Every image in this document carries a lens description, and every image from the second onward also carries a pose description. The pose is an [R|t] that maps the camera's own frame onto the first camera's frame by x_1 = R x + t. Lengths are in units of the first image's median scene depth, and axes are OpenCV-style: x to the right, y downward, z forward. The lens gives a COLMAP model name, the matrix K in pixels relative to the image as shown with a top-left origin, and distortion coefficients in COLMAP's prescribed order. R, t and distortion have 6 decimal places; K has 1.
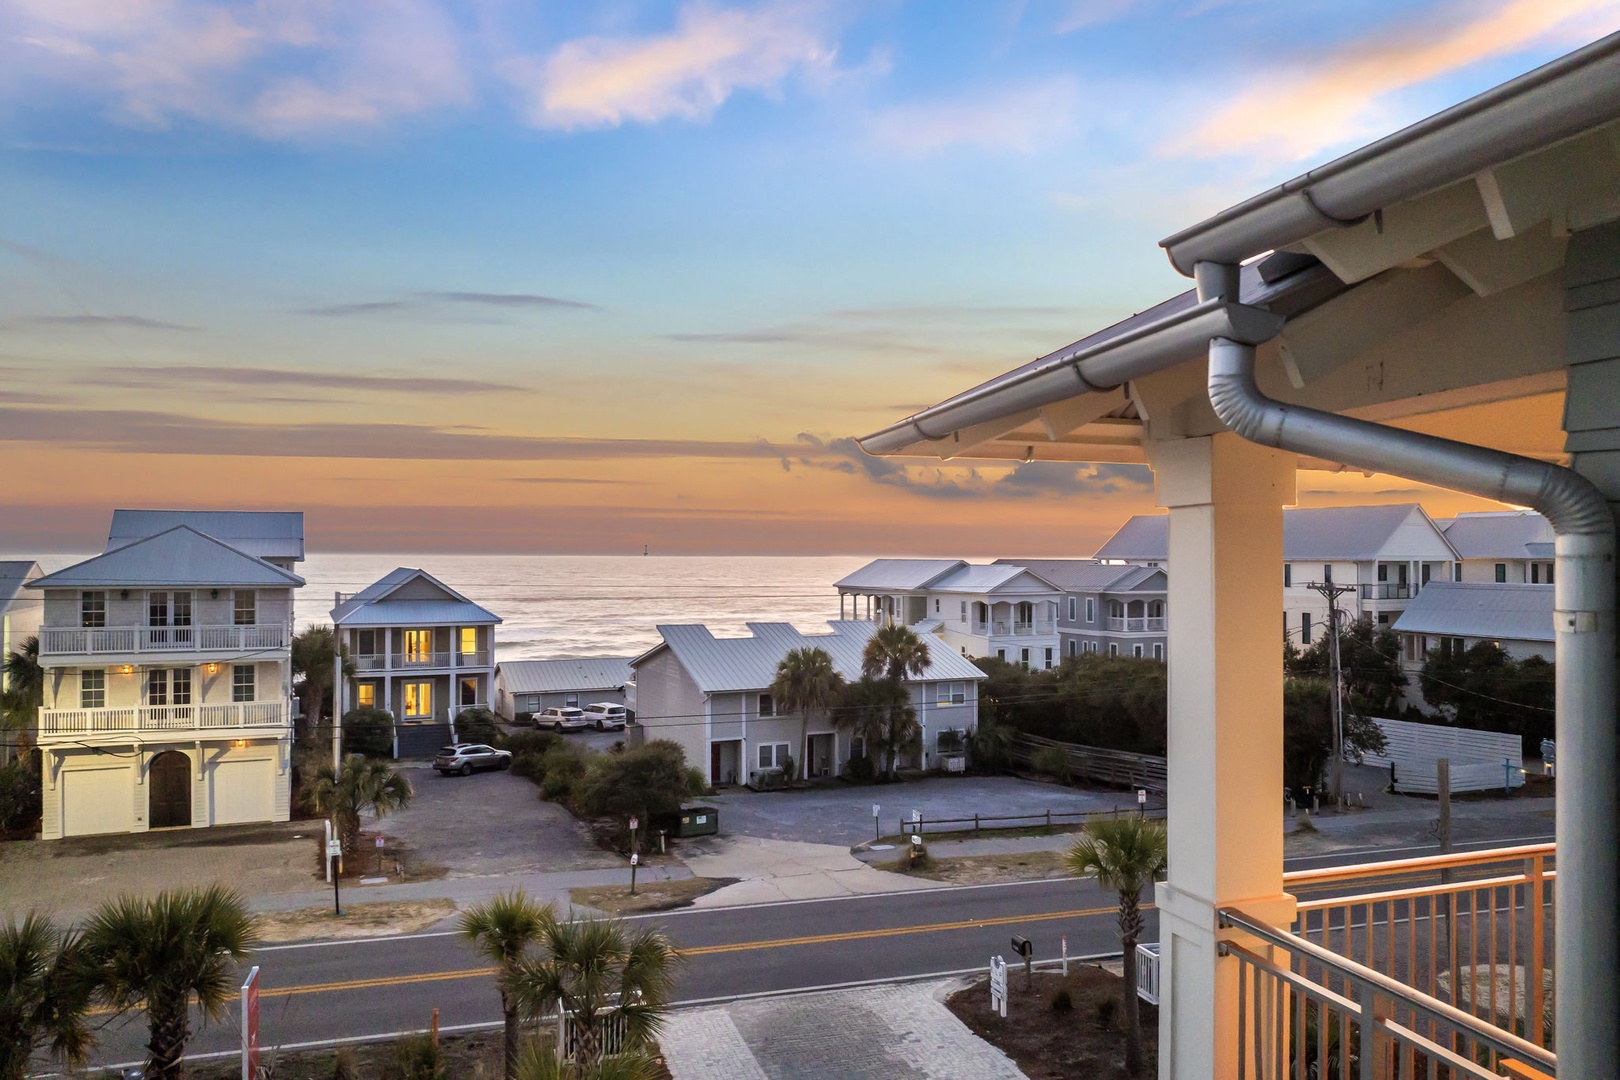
lens RADIAL K [[1119.5, 0, 810.0], [0, 1119.5, 540.0], [0, 0, 1]] dist [-0.010722, -0.003568]
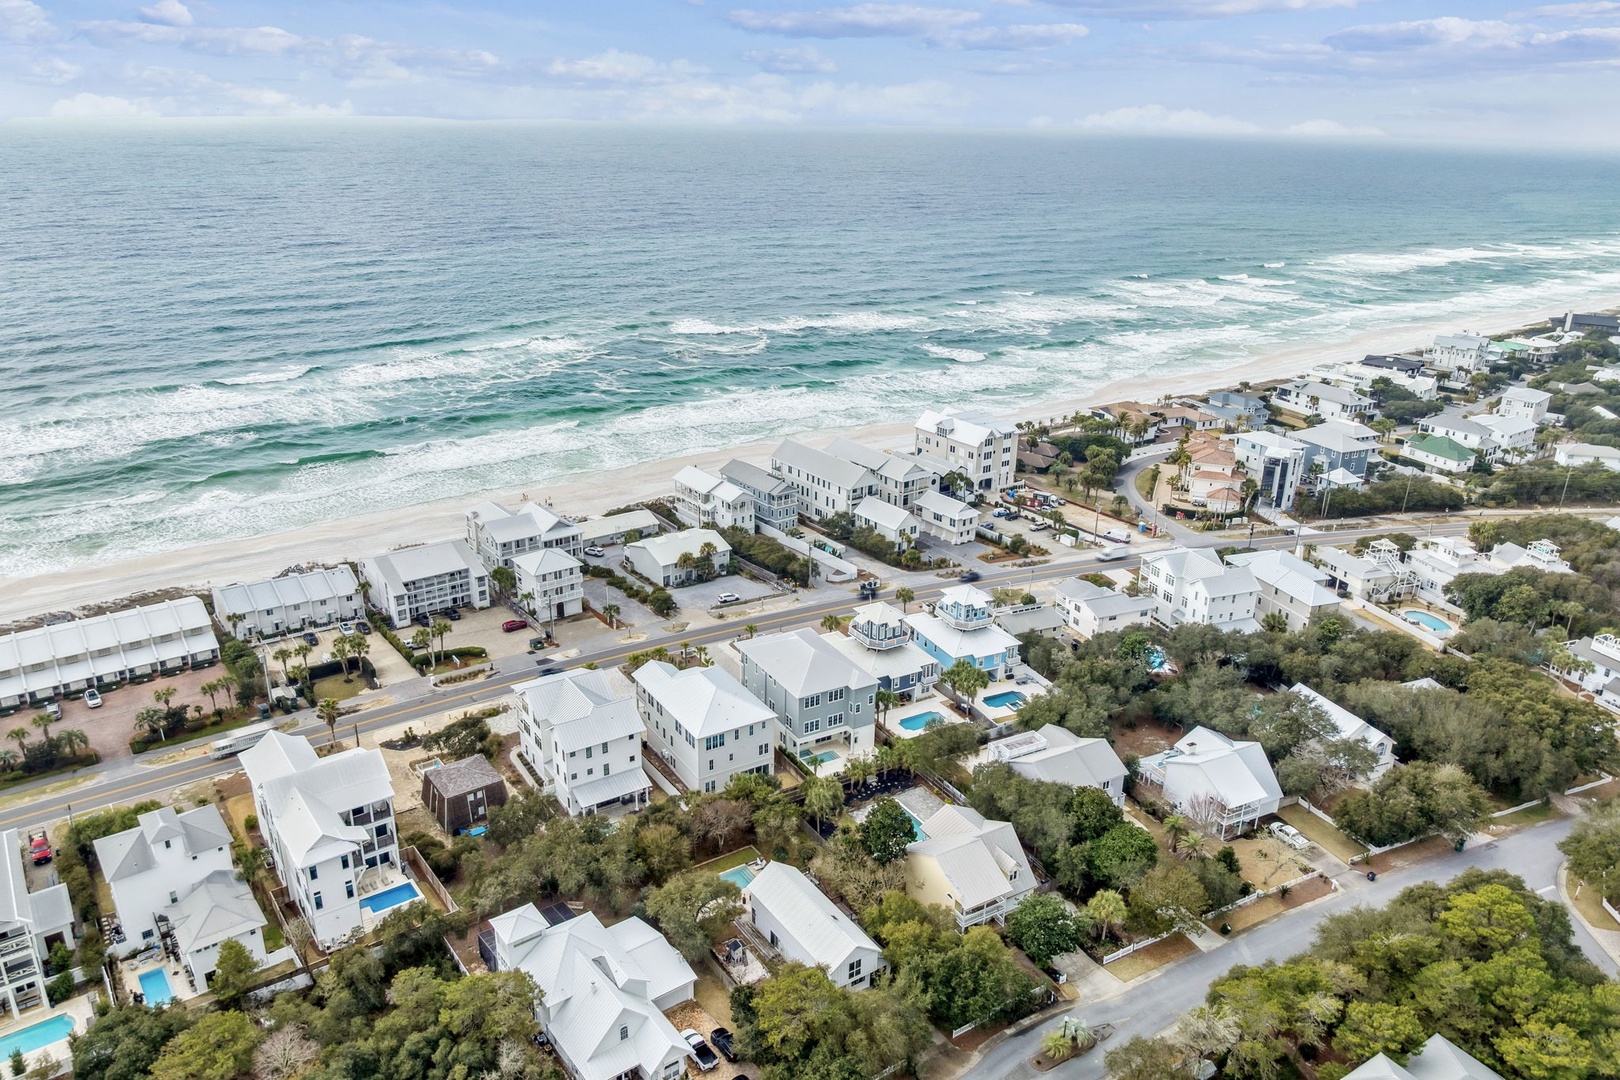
lens RADIAL K [[1119.5, 0, 810.0], [0, 1119.5, 540.0], [0, 0, 1]] dist [-0.010722, -0.003568]
pose [[0.972888, -0.091401, 0.212448, -0.397496], [0.014203, 0.940471, 0.339578, -1.232814], [-0.230839, -0.327354, 0.916271, -2.601748]]
